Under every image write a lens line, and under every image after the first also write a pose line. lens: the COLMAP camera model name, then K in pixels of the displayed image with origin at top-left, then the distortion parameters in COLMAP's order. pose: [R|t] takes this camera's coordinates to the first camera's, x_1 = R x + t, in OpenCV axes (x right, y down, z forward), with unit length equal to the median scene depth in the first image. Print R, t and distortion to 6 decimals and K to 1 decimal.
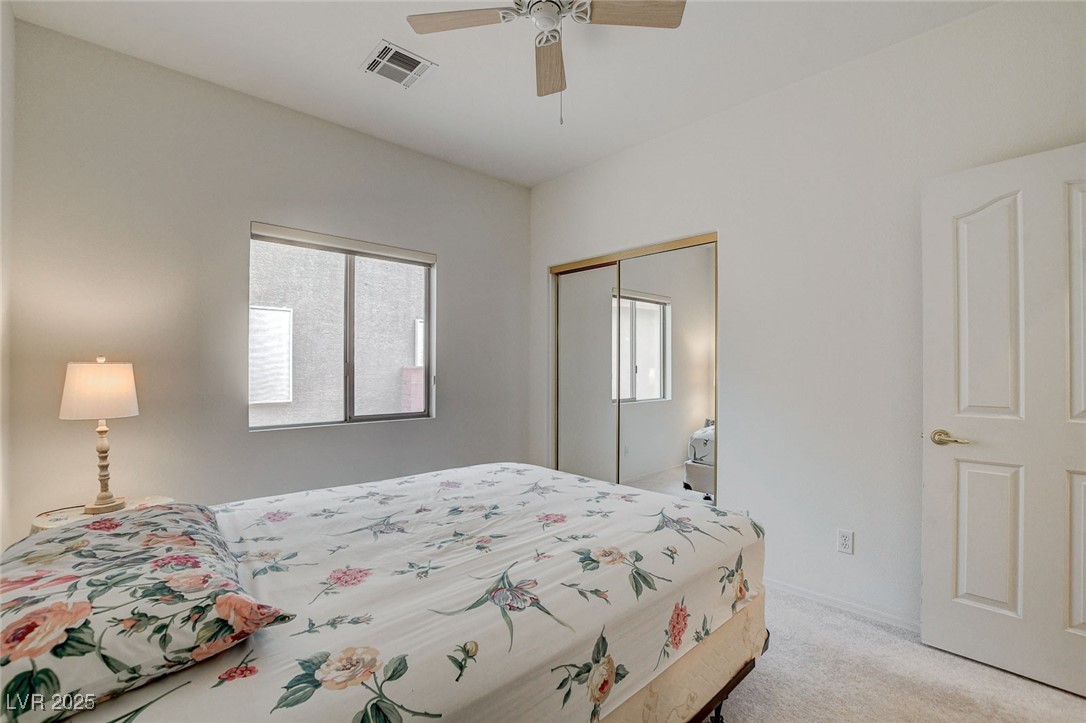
lens RADIAL K [[485.8, 0, 545.7], [0, 485.8, 364.5], [0, 0, 1]] dist [-0.004711, 0.000075]
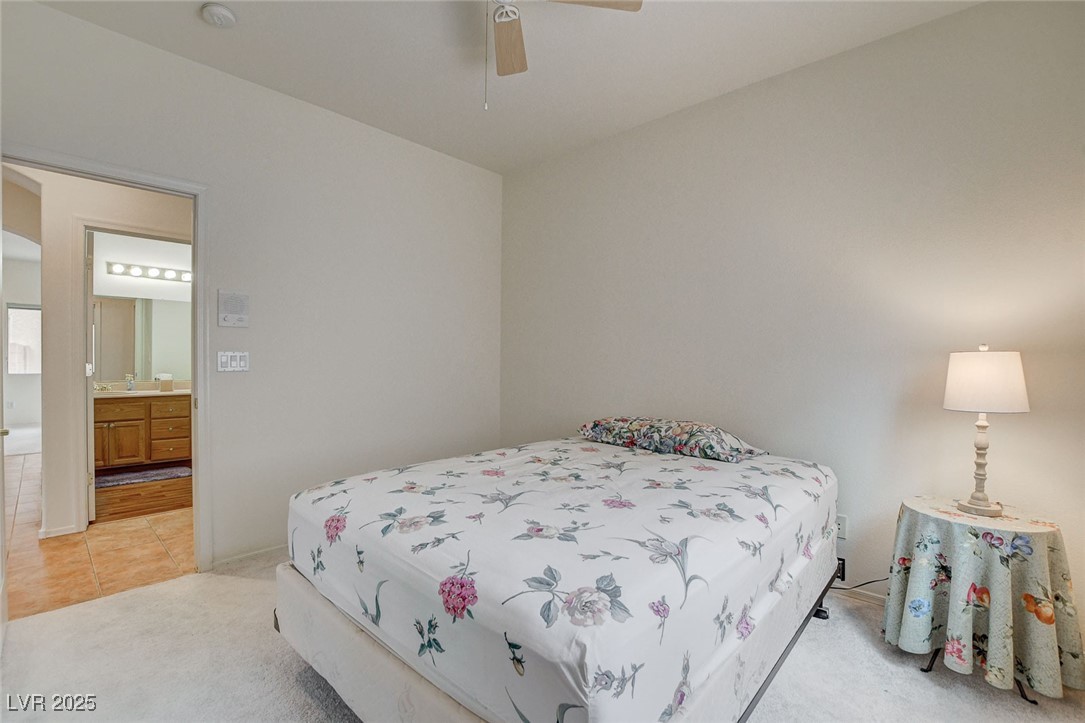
lens RADIAL K [[485.3, 0, 540.4], [0, 485.3, 361.8], [0, 0, 1]] dist [-0.004711, 0.000075]
pose [[-0.997744, -0.012301, -0.066001, -0.019868], [-0.011936, 0.999911, -0.005931, 0.031503], [0.066068, -0.005130, -0.997802, 1.873253]]
